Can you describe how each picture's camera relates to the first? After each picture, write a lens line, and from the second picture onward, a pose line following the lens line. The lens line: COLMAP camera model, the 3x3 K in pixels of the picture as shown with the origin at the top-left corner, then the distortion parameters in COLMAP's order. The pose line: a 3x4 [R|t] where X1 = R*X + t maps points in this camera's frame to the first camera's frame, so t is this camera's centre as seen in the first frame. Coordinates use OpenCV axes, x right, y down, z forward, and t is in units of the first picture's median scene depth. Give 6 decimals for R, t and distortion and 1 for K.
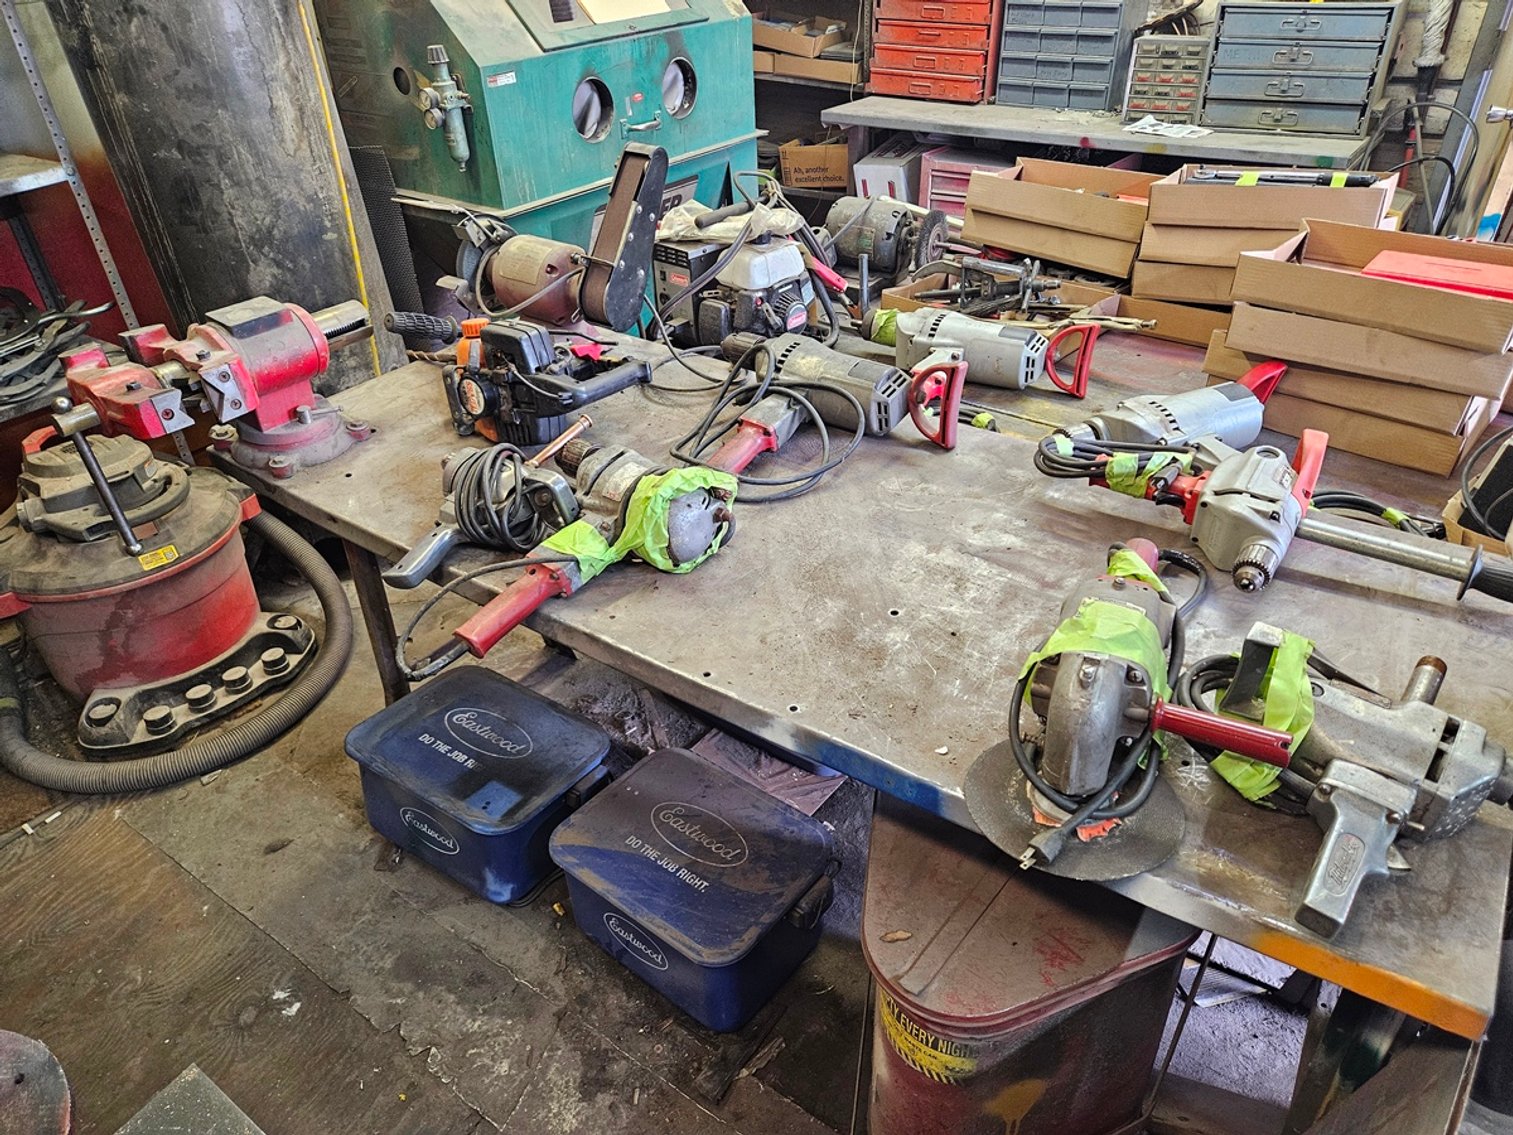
lens RADIAL K [[1011.9, 0, 759.1], [0, 1011.9, 566.4], [0, 0, 1]] dist [0.011100, 0.000719]
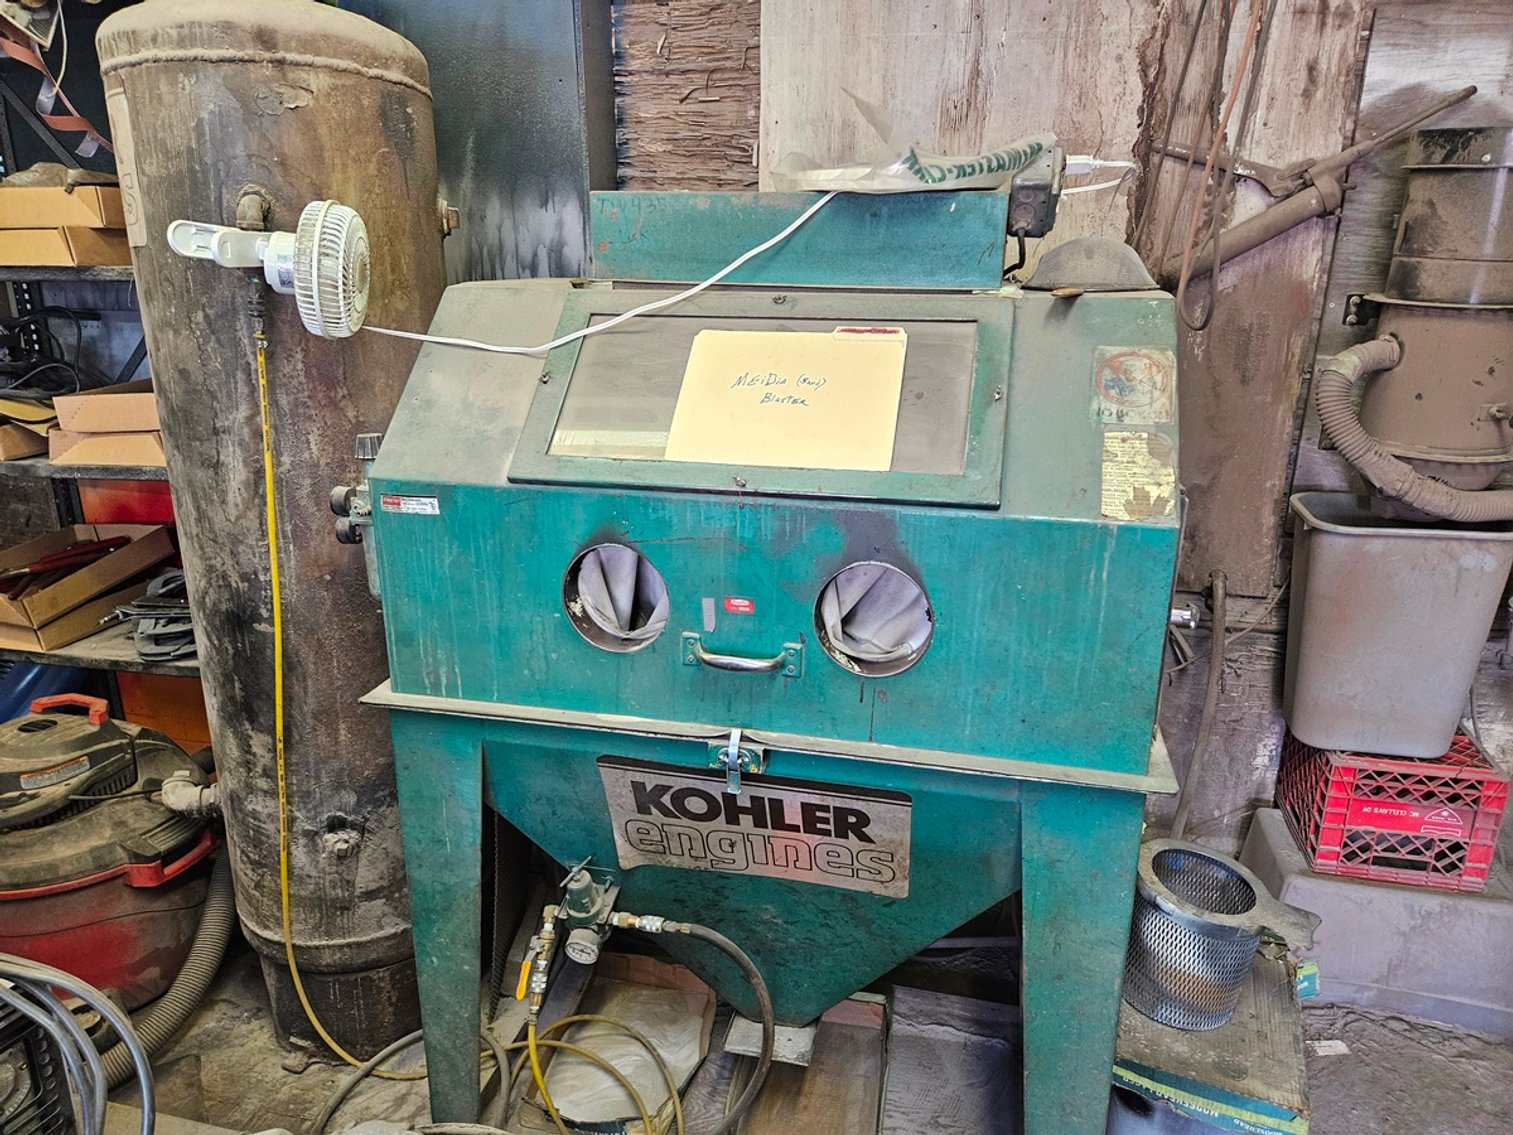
lens RADIAL K [[1011.9, 0, 757.5], [0, 1011.9, 571.1], [0, 0, 1]] dist [0.011100, 0.000719]
pose [[0.417678, 0.298027, -0.858327, 0.358968], [-0.536427, 0.843348, 0.031790, -0.598691], [0.733343, 0.447151, 0.512117, 0.902861]]
